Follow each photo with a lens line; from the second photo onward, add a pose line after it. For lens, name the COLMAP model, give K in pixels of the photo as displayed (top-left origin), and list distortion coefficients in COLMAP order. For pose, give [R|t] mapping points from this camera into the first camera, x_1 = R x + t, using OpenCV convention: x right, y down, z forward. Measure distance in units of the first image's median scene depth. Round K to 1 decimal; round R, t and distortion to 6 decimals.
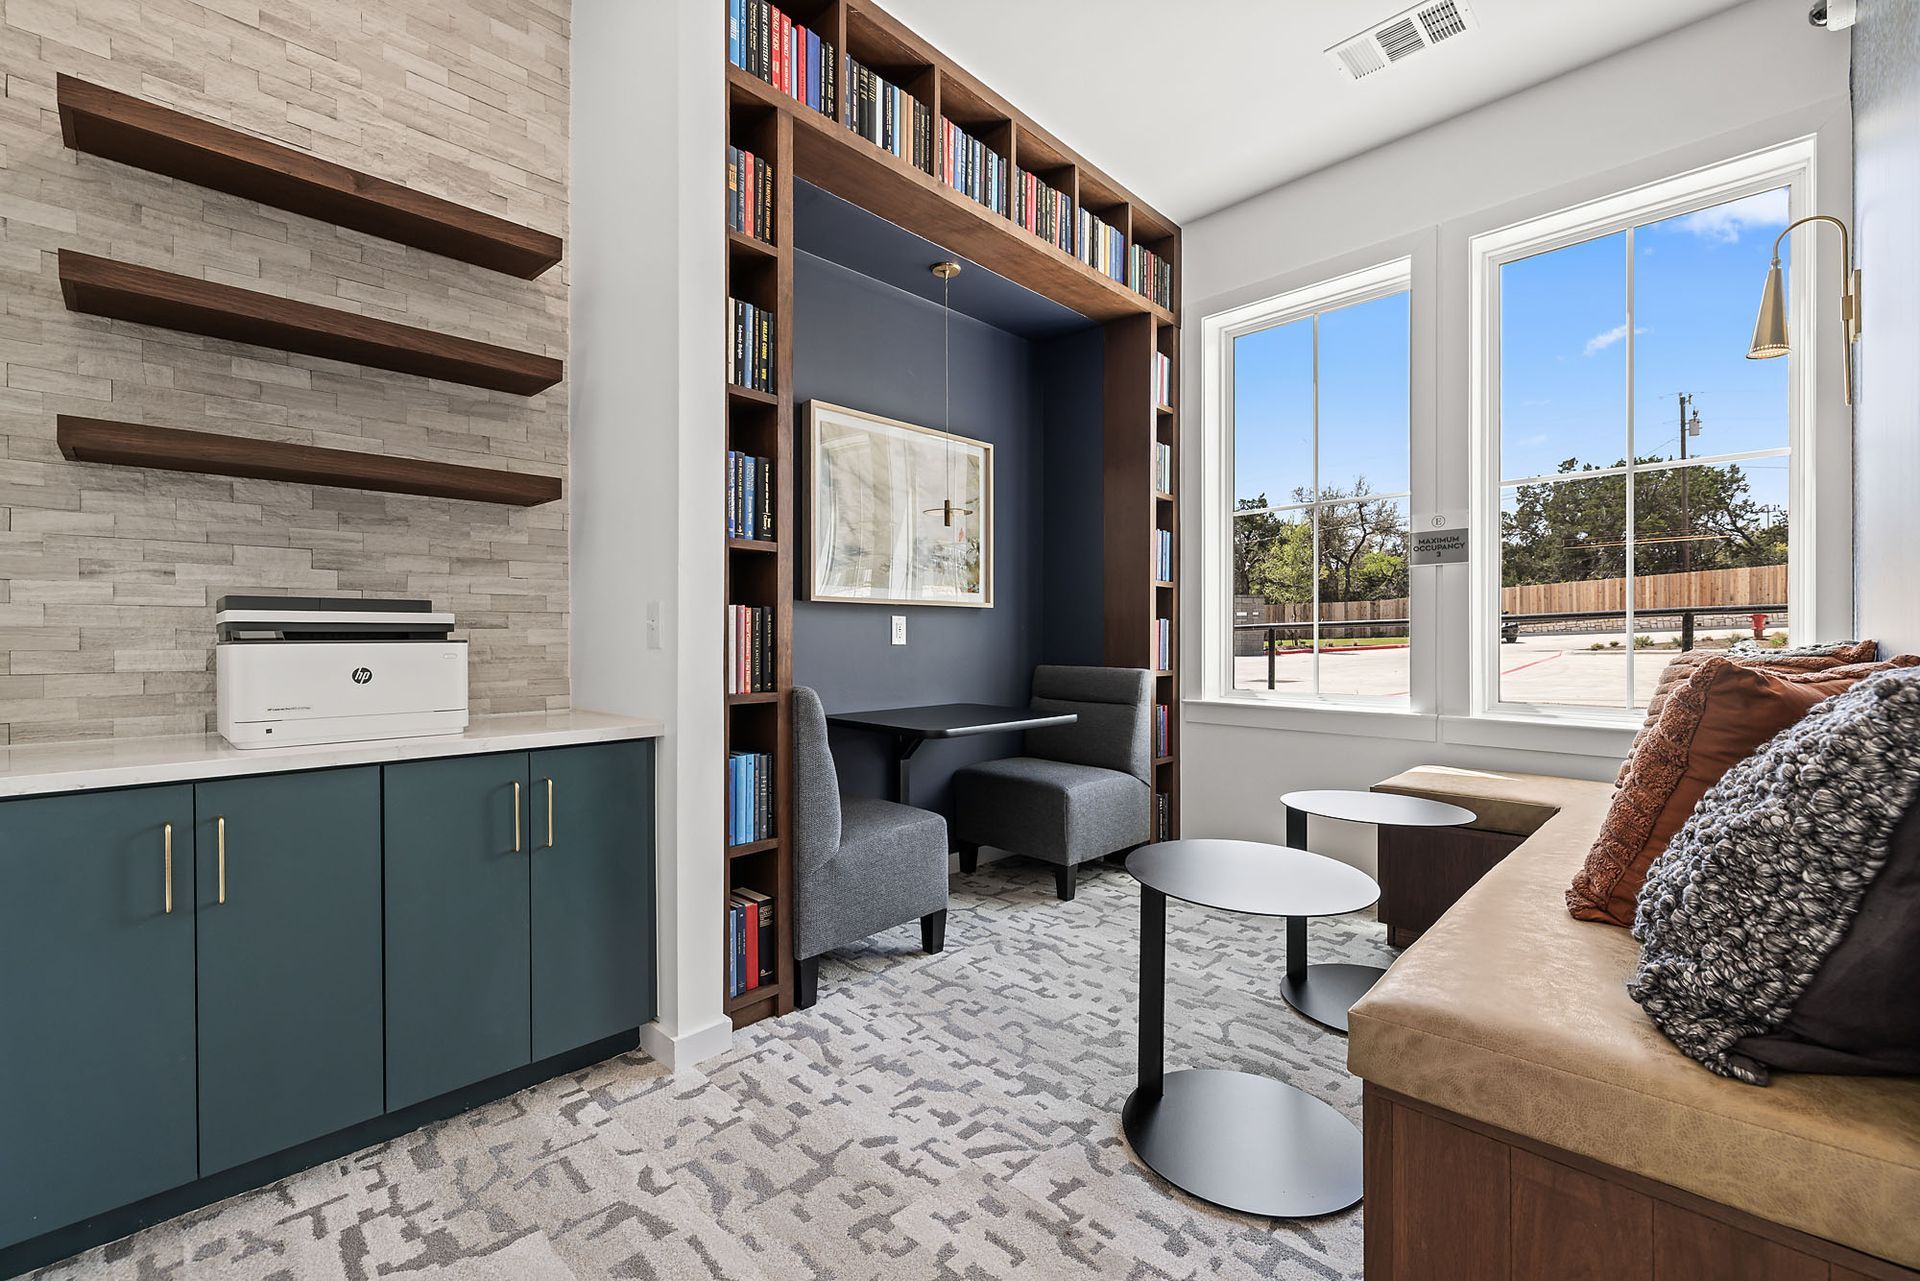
lens RADIAL K [[812.2, 0, 961.4], [0, 812.2, 637.1], [0, 0, 1]] dist [0.002490, -0.000083]
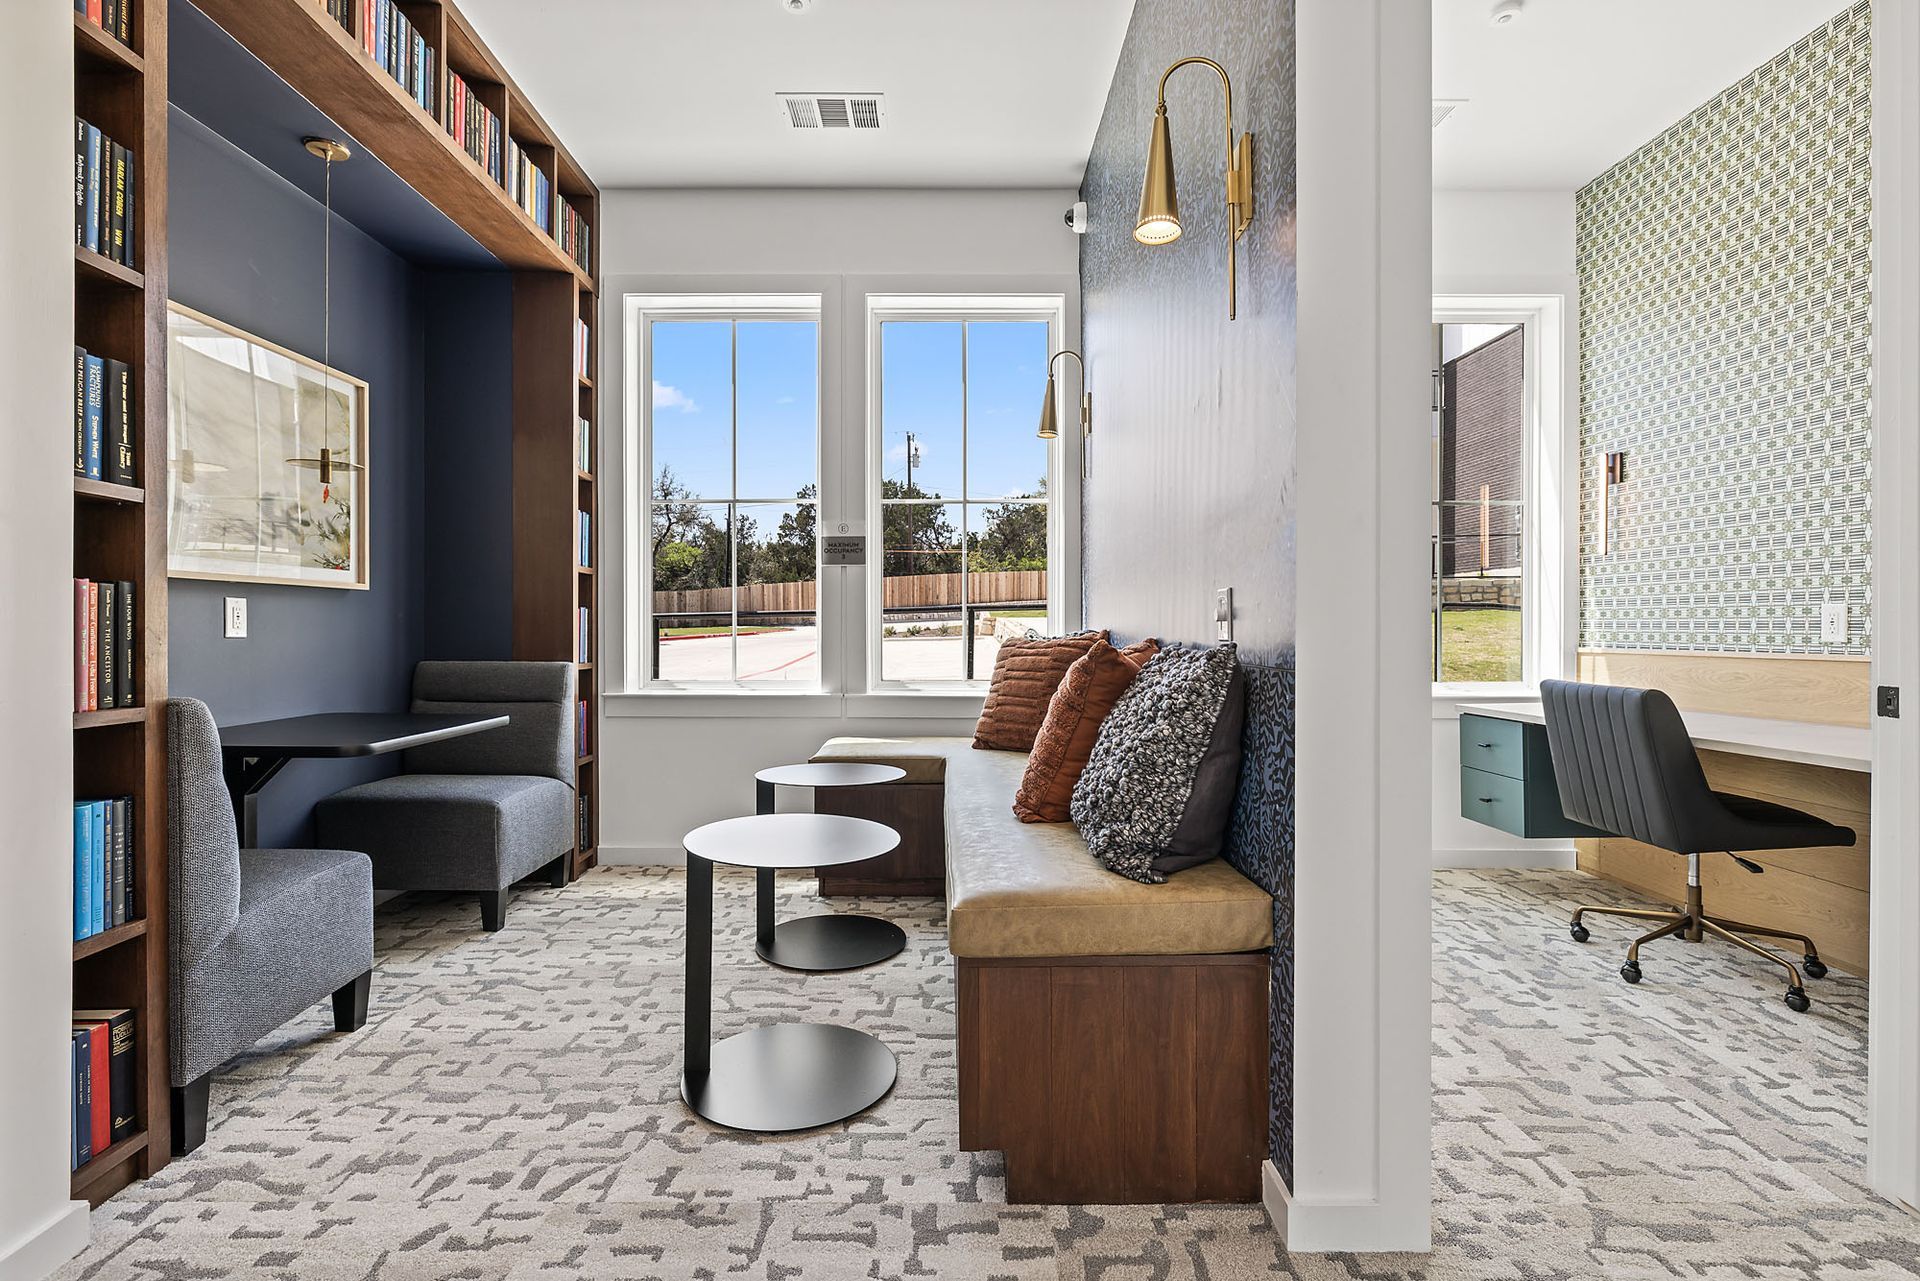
lens RADIAL K [[869.0, 0, 957.4], [0, 869.0, 630.4], [0, 0, 1]] dist [-0.001732, 0.001648]
pose [[0.709705, -0.001645, 0.704497, -0.251929], [-0.000922, 0.999994, 0.003263, -0.000088], [-0.704499, -0.002965, 0.709699, -0.005273]]
